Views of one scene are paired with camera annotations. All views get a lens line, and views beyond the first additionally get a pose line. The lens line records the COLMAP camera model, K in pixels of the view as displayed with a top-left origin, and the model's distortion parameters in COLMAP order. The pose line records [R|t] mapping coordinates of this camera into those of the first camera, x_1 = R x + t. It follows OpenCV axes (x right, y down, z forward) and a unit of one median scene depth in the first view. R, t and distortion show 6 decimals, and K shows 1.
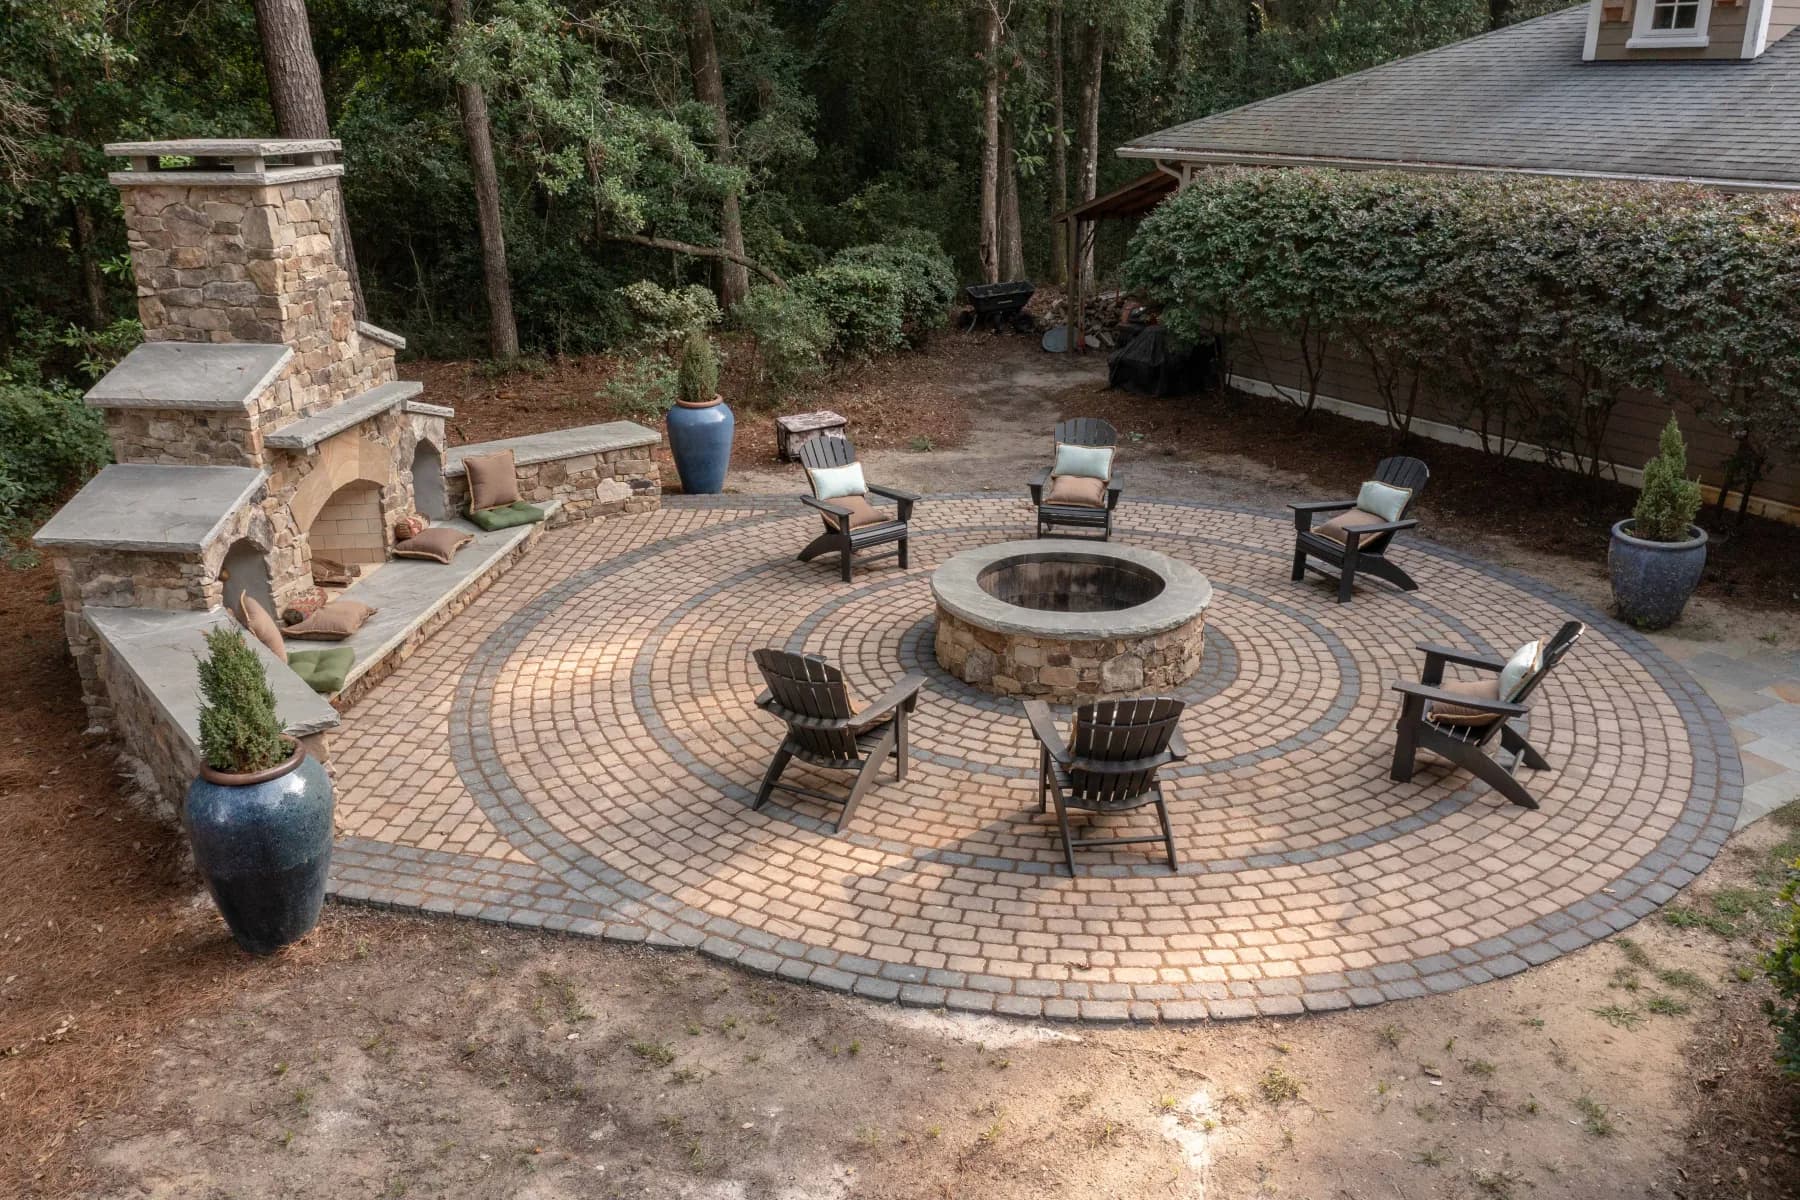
lens RADIAL K [[1483.6, 0, 906.4], [0, 1483.6, 608.7], [0, 0, 1]] dist [-0.015191, 0.015277]
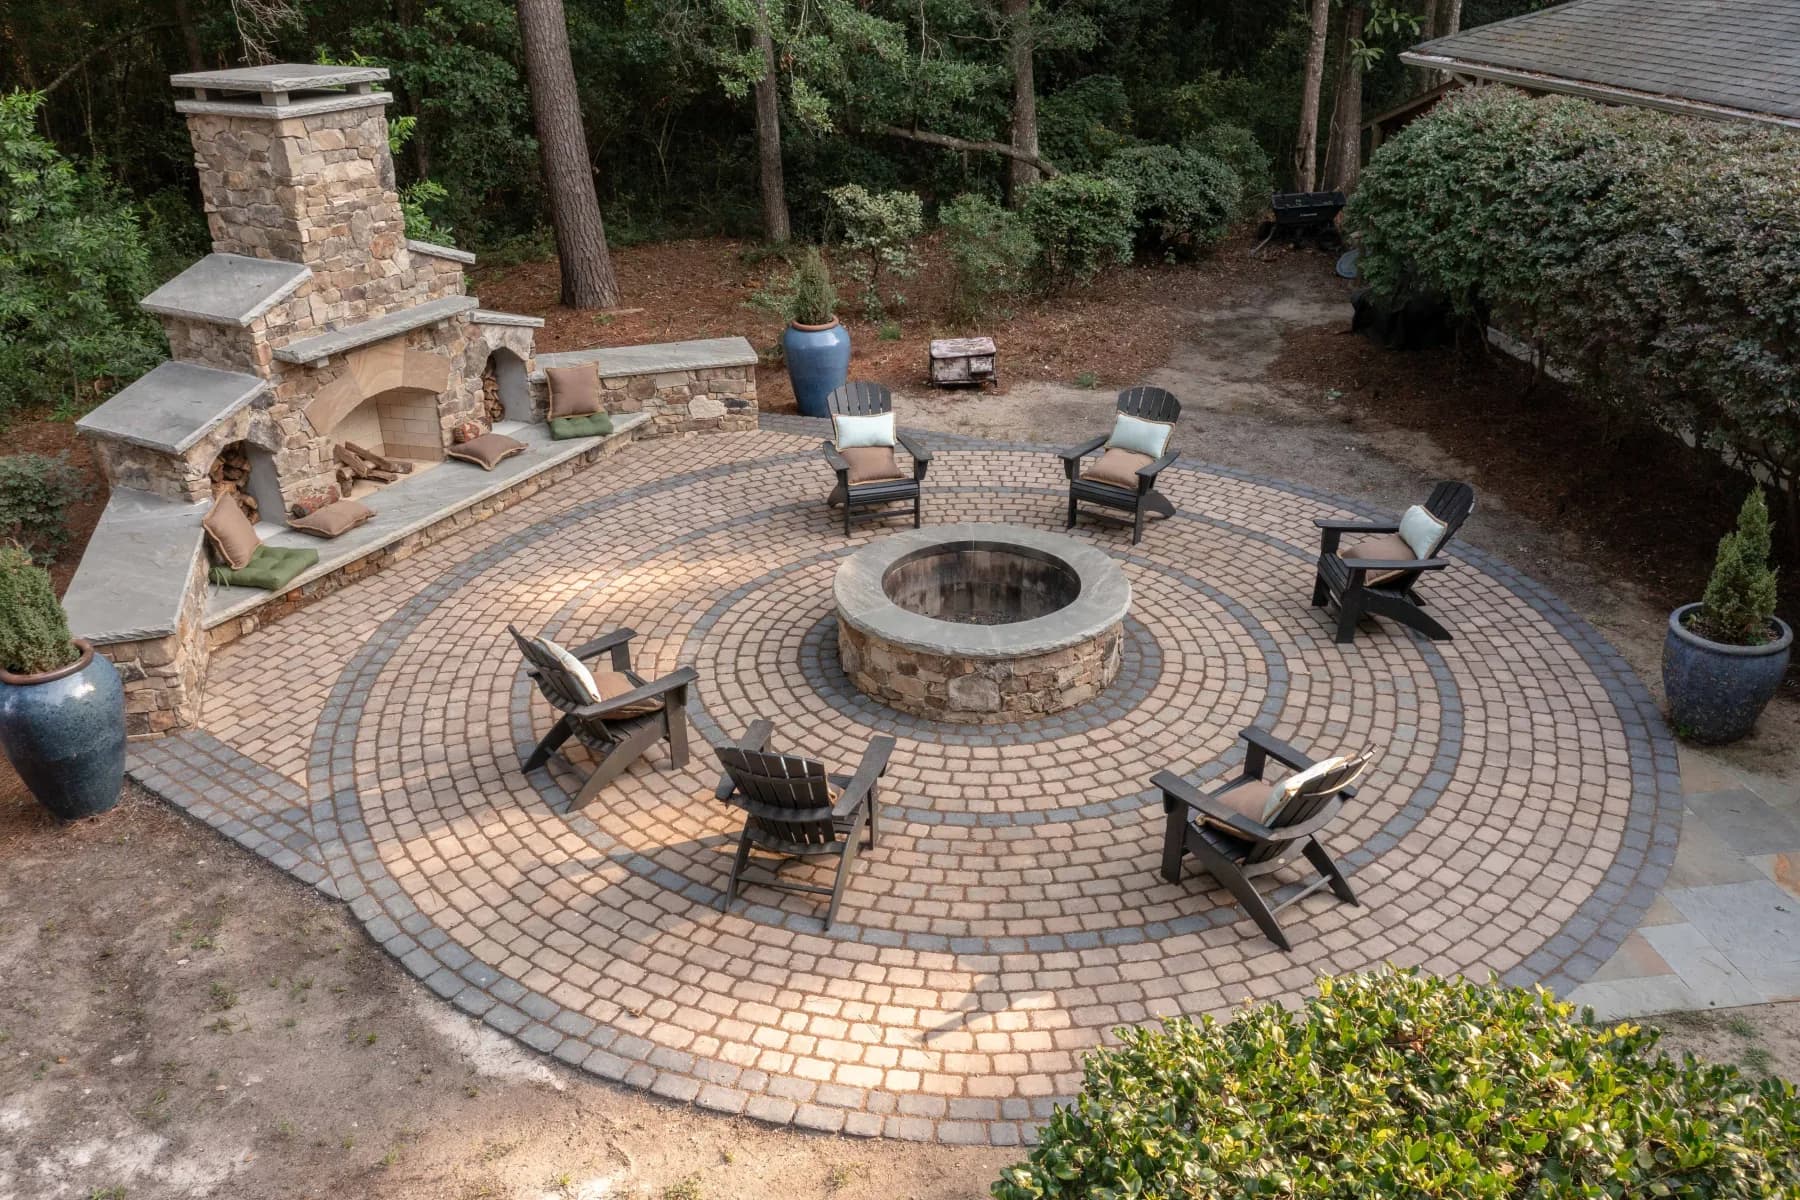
lens RADIAL K [[1483.6, 0, 887.1], [0, 1483.6, 614.2], [0, 0, 1]] dist [-0.015191, 0.015277]
pose [[0.924381, 0.157424, -0.347474, 0.379765], [-0.119849, 0.984604, 0.127246, -0.108586], [0.362155, -0.075979, 0.929016, 0.110127]]
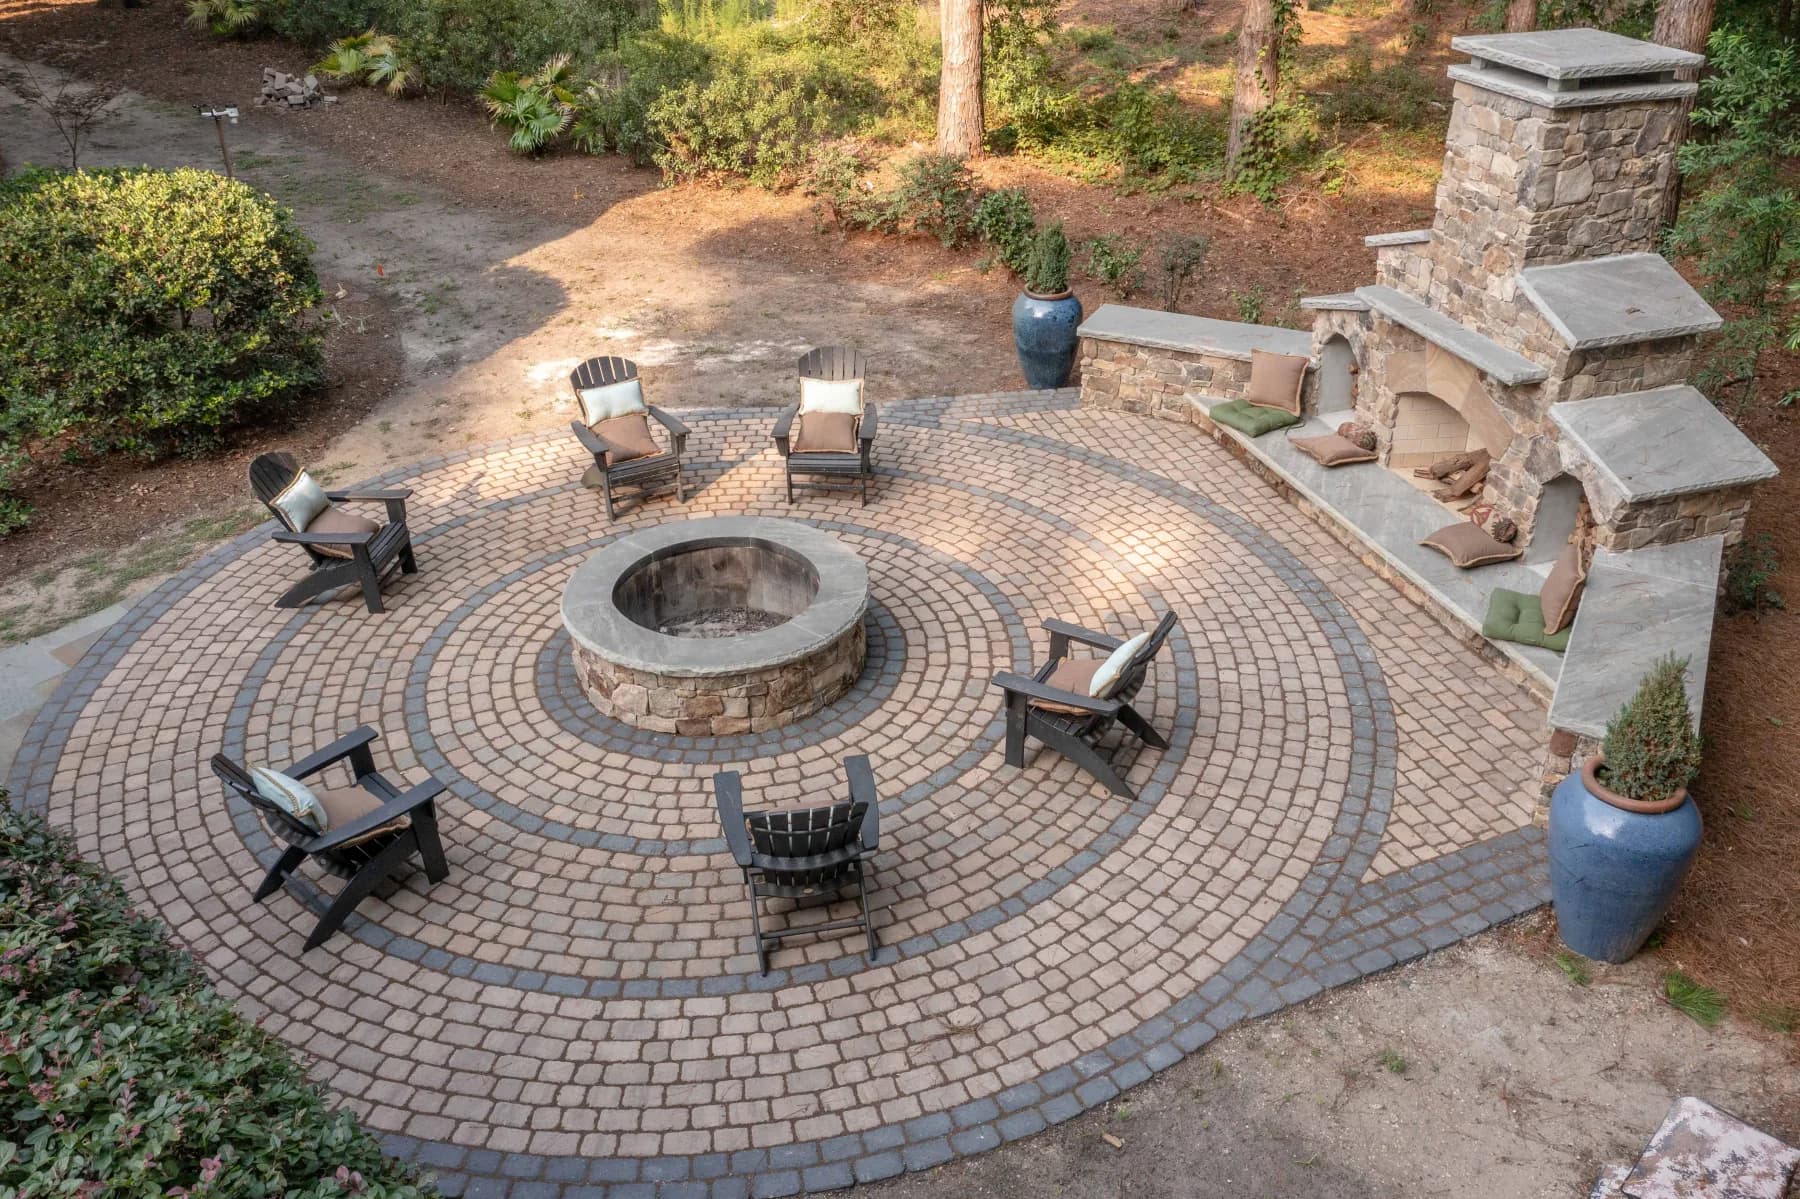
lens RADIAL K [[1456.7, 0, 886.4], [0, 1456.7, 546.7], [0, 0, 1]] dist [-0.010285, 0.002466]
pose [[-0.920694, 0.199687, -0.335332, 0.306345], [-0.116446, 0.679516, 0.724360, -0.686083], [0.372509, 0.705962, -0.602374, 1.545830]]
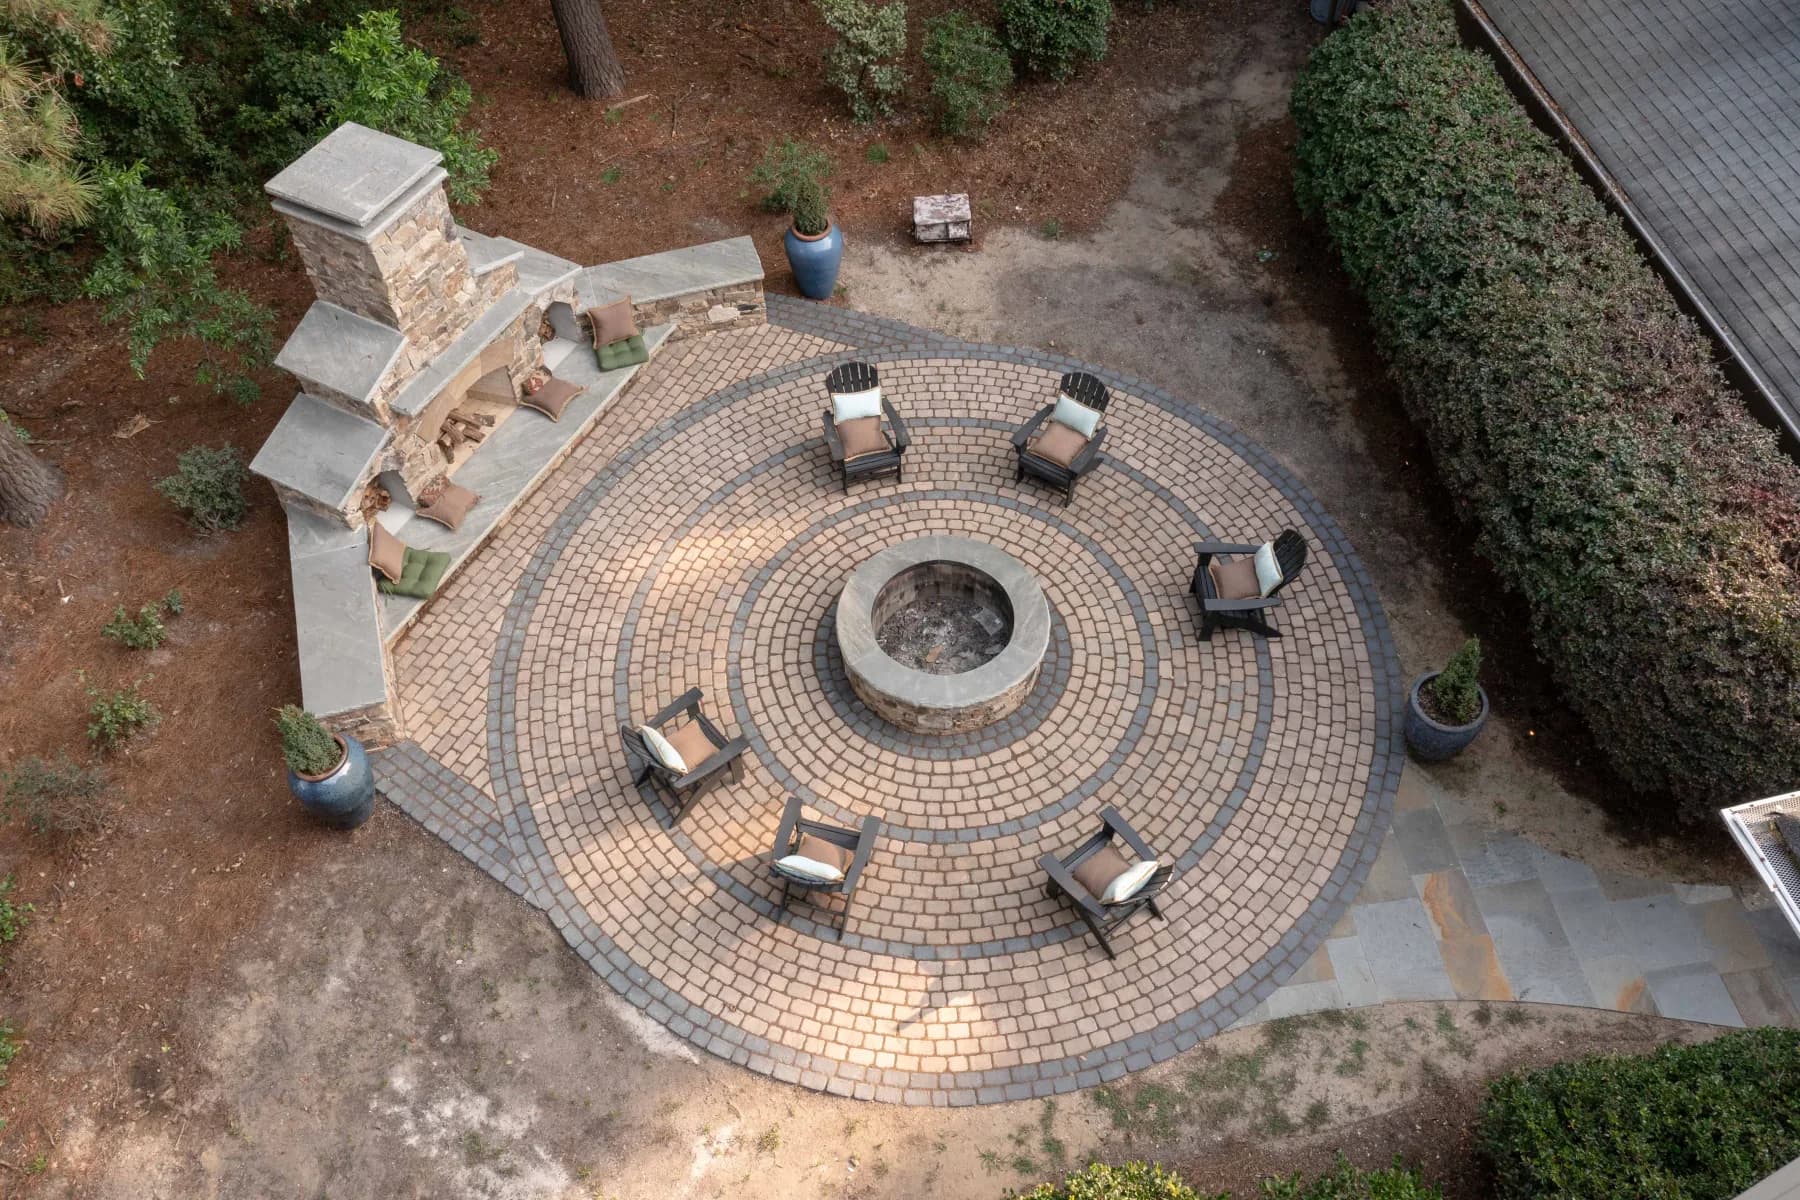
lens RADIAL K [[1483.6, 0, 883.6], [0, 1483.6, 647.2], [0, 0, 1]] dist [-0.015191, 0.015277]
pose [[0.925673, 0.291316, -0.241382, 0.379962], [-0.106201, 0.812459, 0.573265, -0.728119], [0.363114, -0.505021, 0.783009, -0.046560]]
